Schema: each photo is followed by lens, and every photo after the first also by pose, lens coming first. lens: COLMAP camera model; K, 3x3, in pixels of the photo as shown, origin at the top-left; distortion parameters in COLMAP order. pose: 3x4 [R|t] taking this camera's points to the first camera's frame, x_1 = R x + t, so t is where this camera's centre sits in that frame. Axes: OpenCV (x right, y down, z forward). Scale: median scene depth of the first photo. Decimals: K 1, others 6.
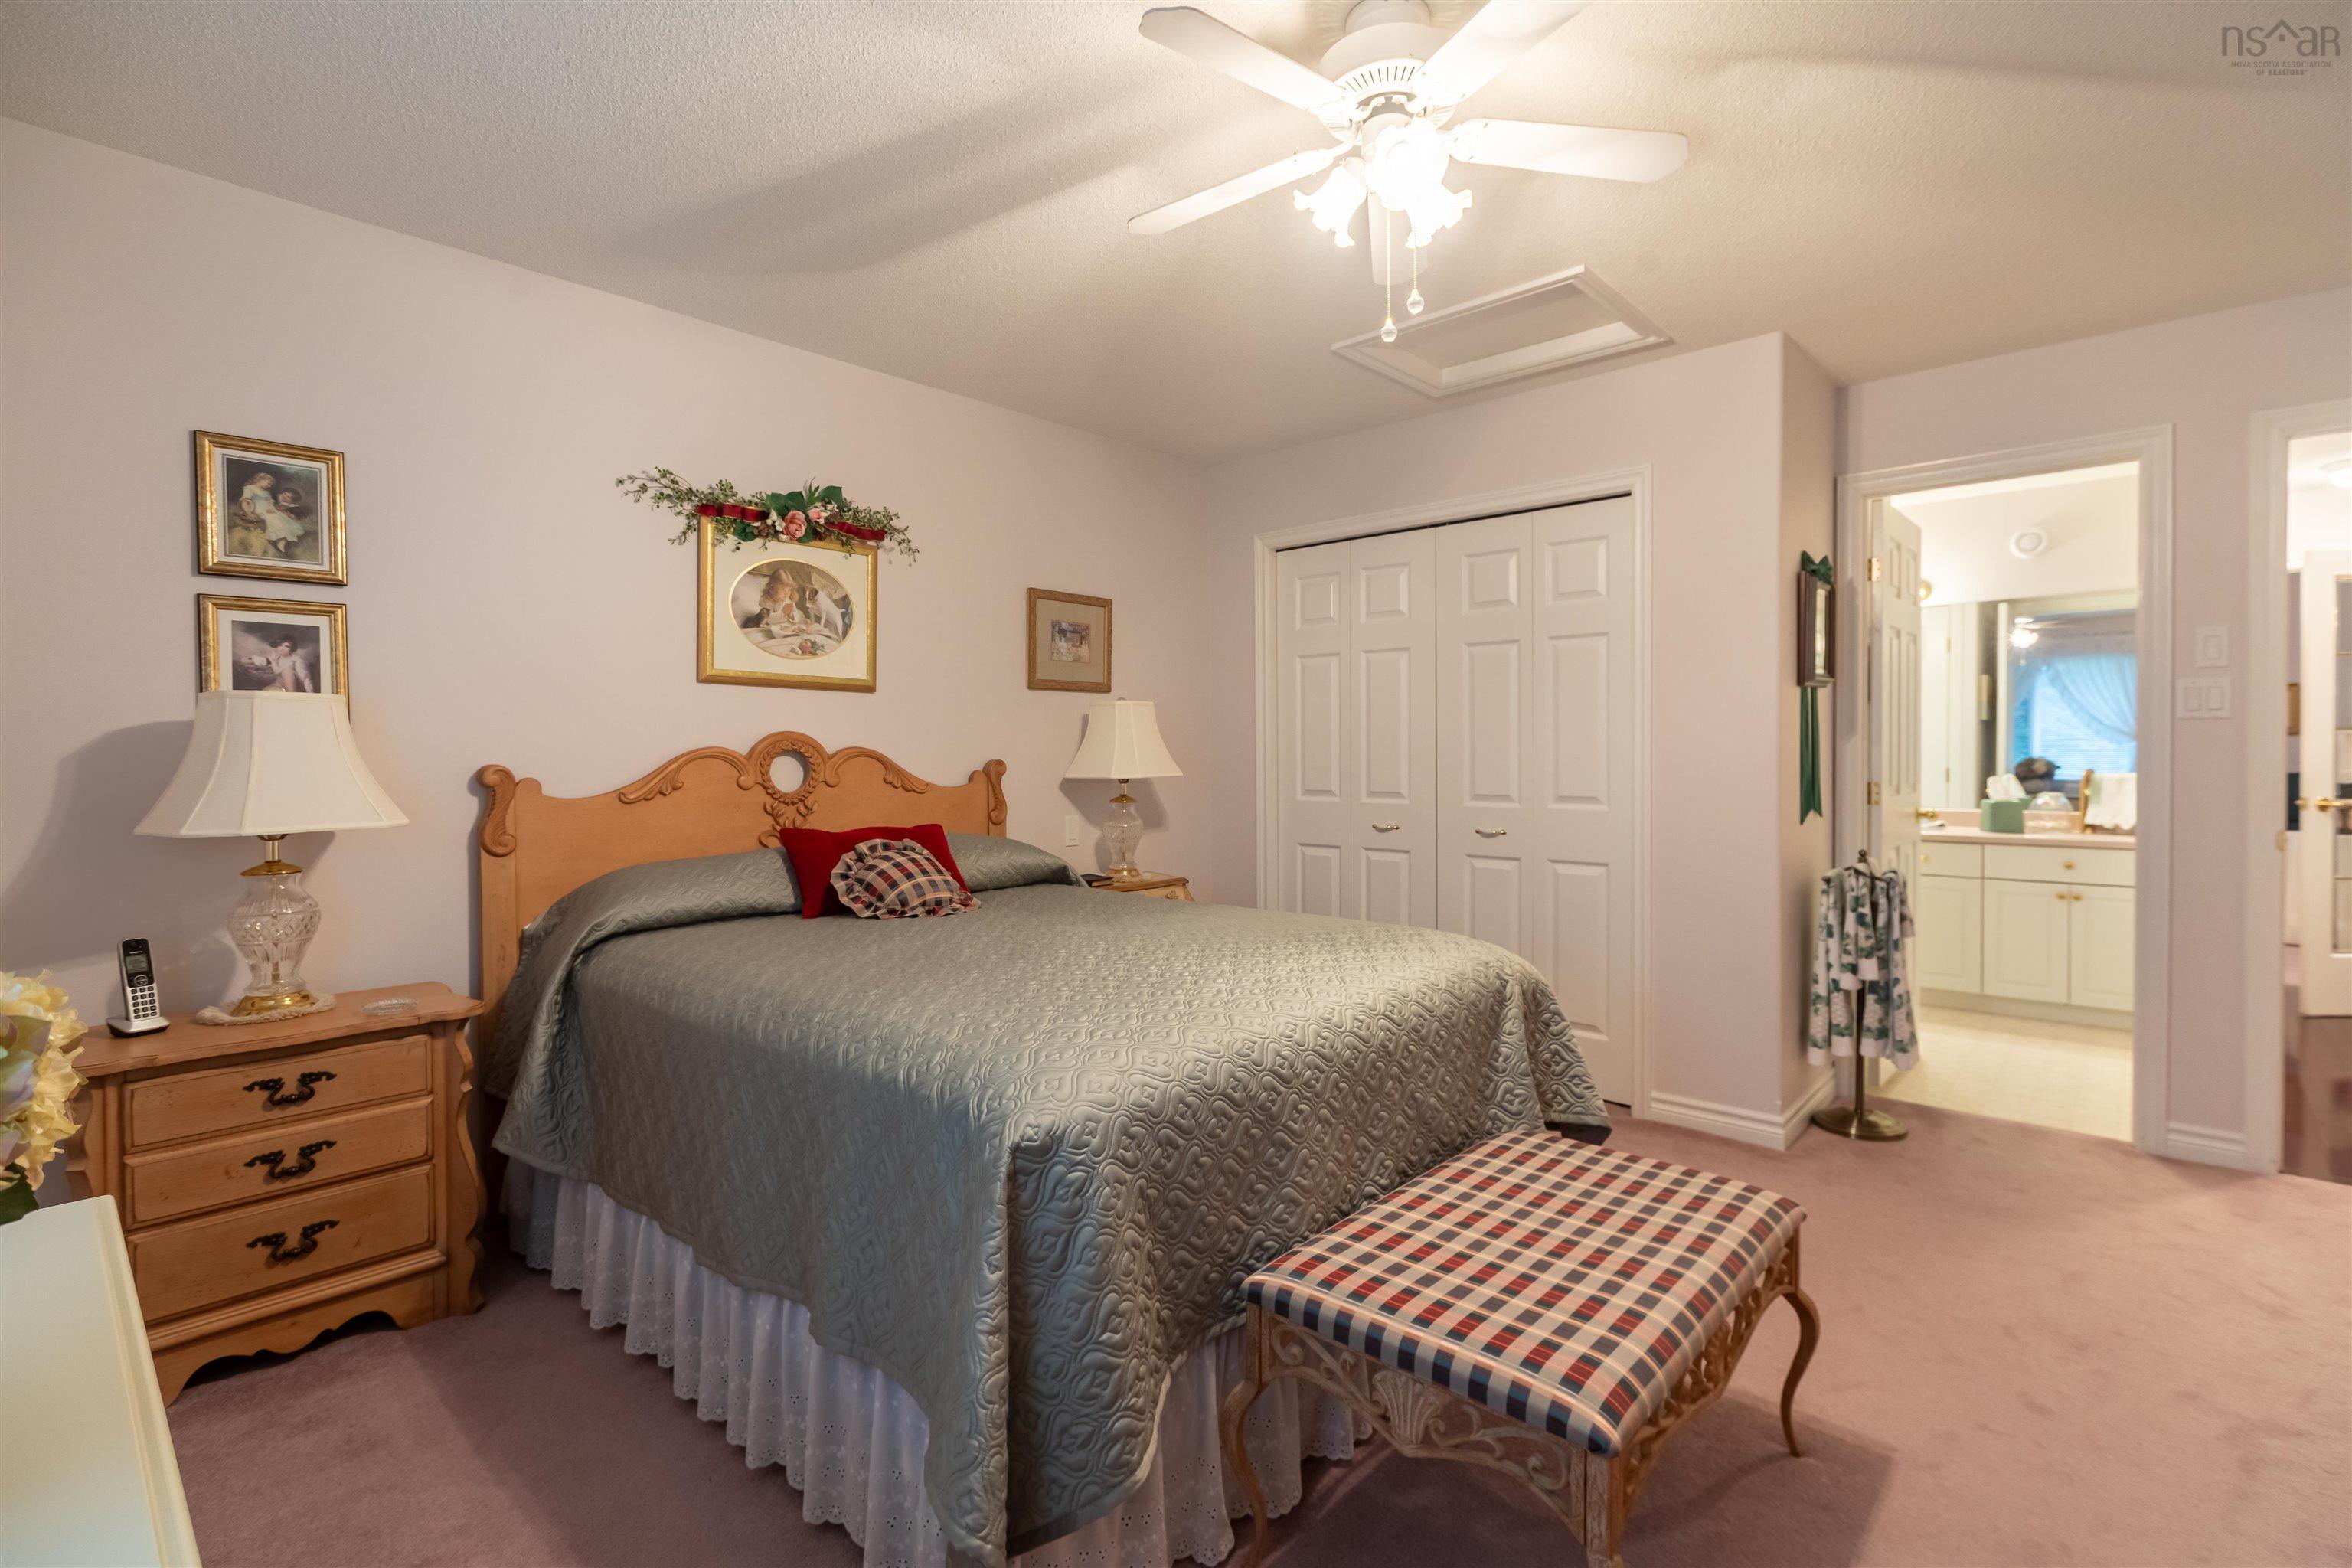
lens RADIAL K [[1069.5, 0, 1169.3], [0, 1069.5, 780.8], [0, 0, 1]] dist [0.000578, 0.001055]
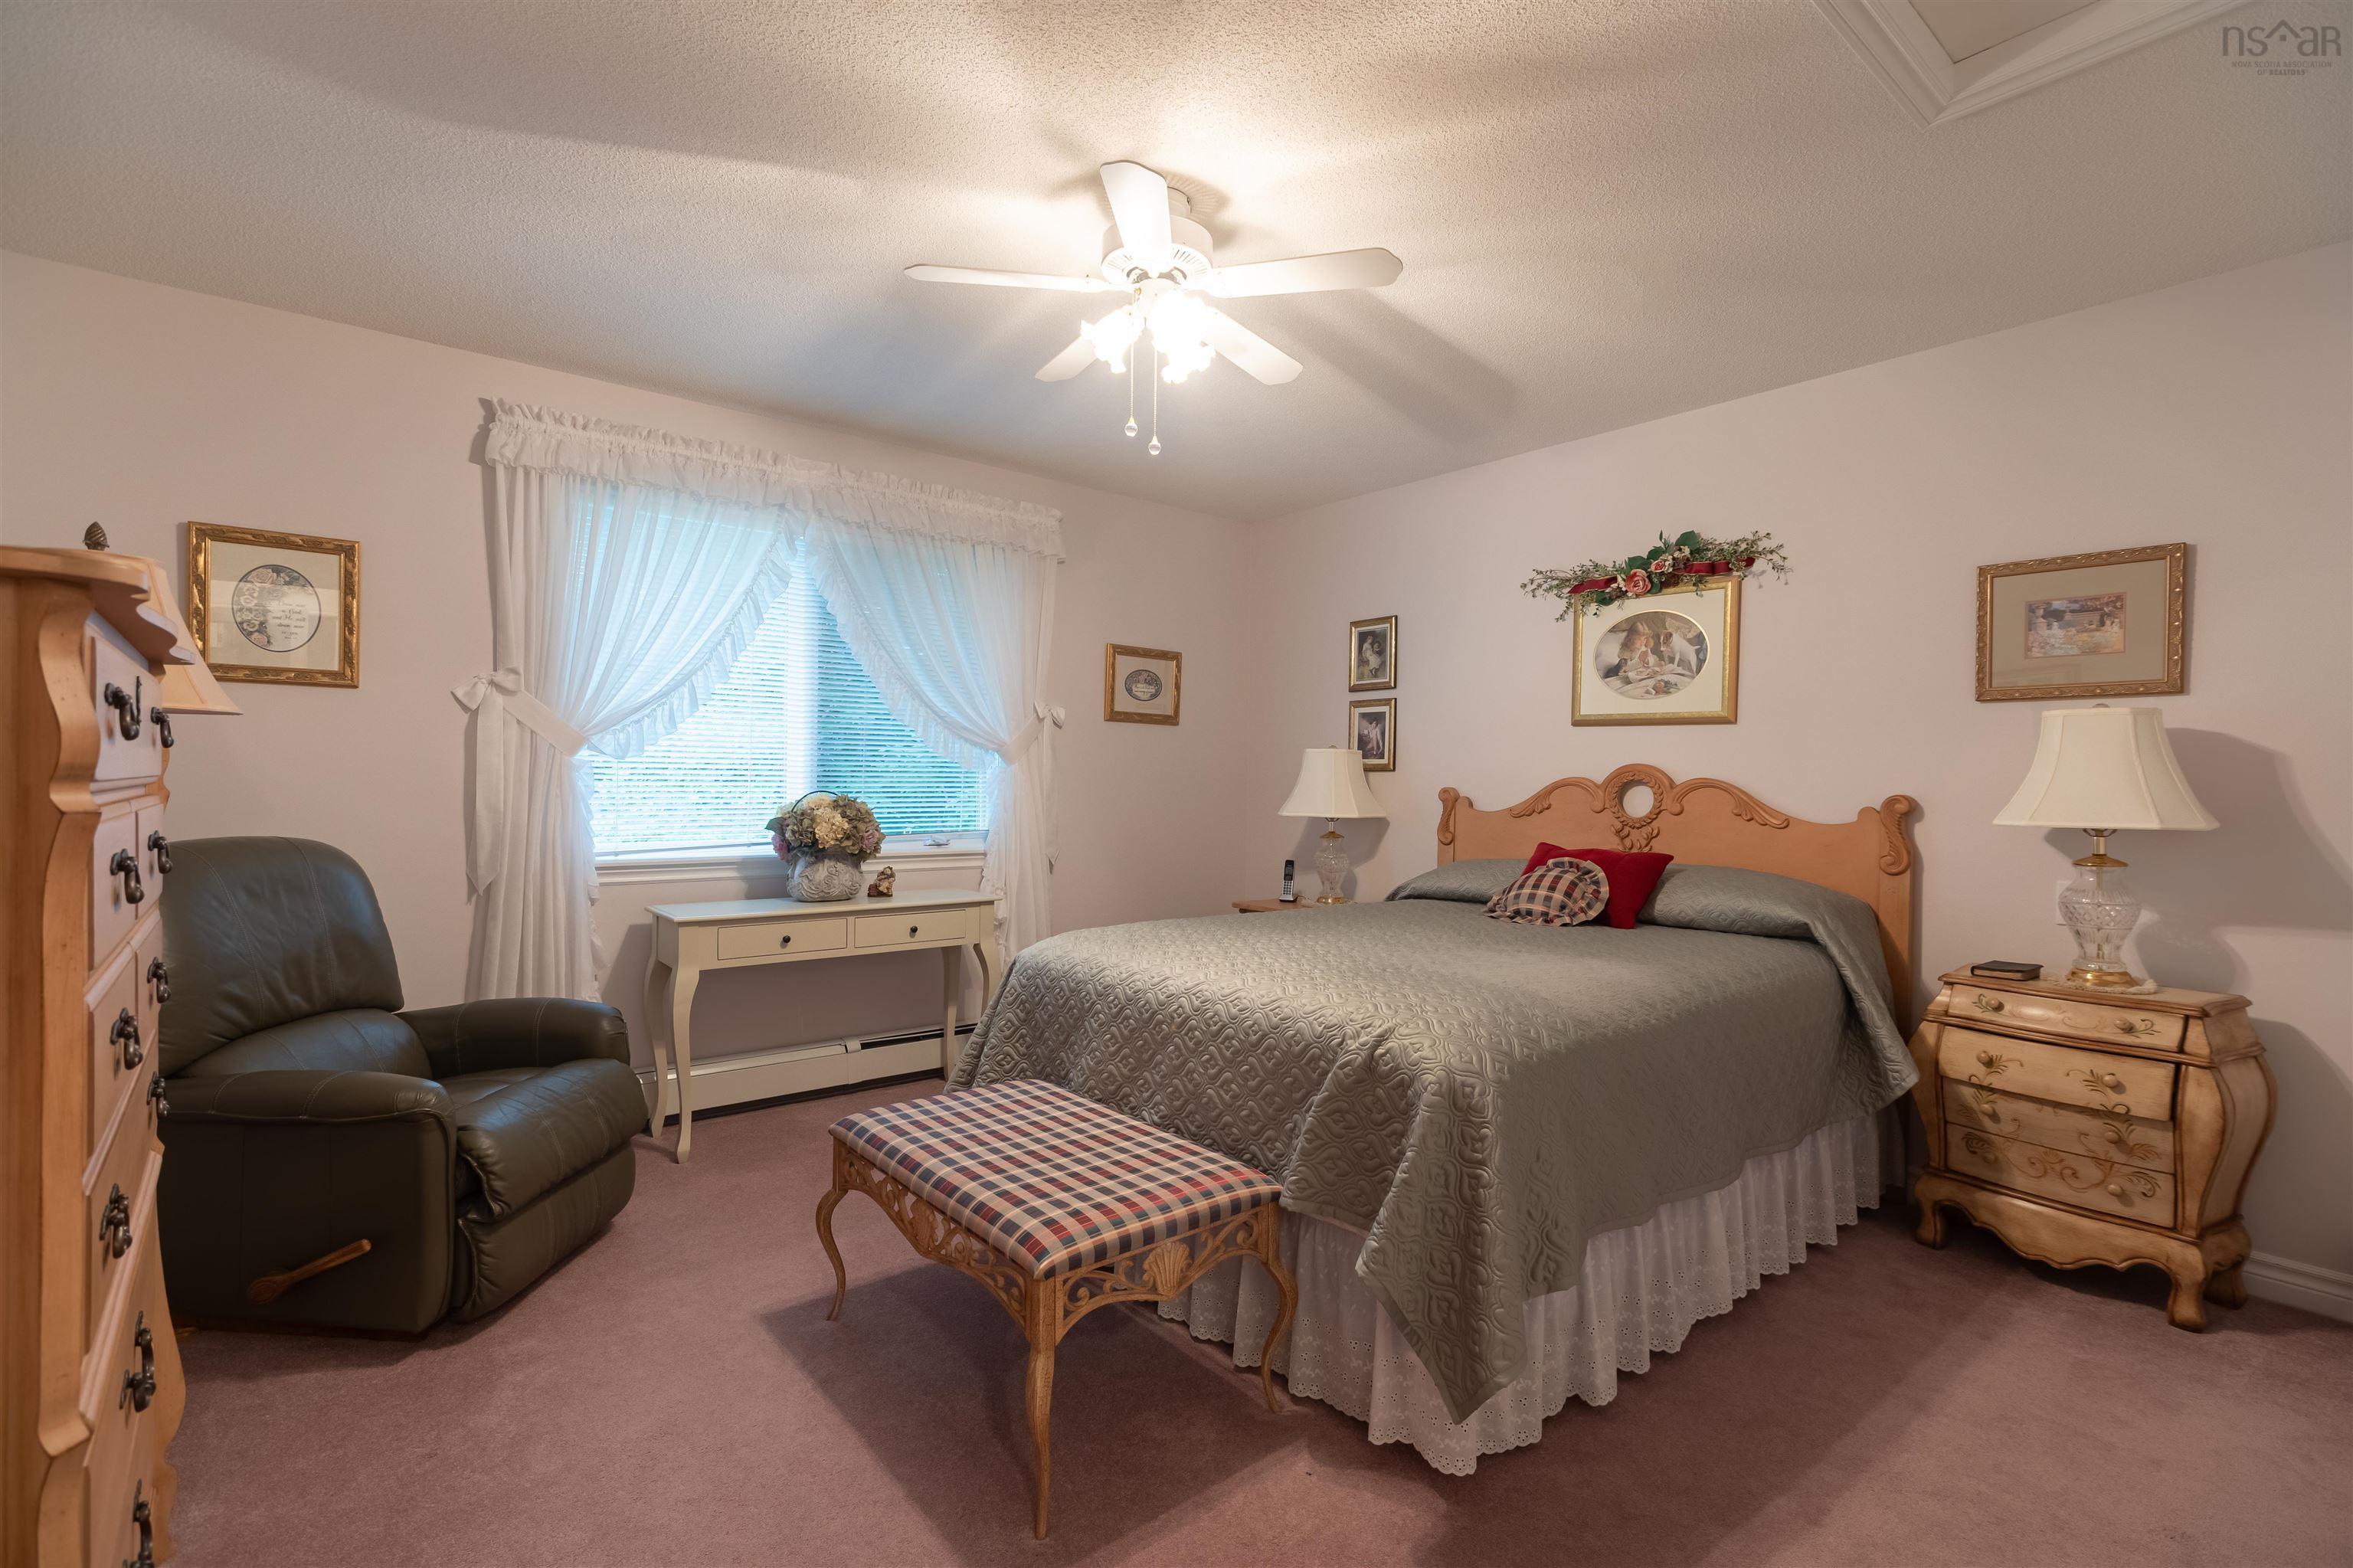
lens RADIAL K [[1070.0, 0, 1169.8], [0, 1070.0, 780.8], [0, 0, 1]] dist [0.000578, 0.001055]
pose [[-0.129859, 0.011427, -0.991467, 0.849288], [-0.031309, 0.999388, 0.015619, -0.030705], [0.991038, 0.033070, -0.129422, 0.666425]]
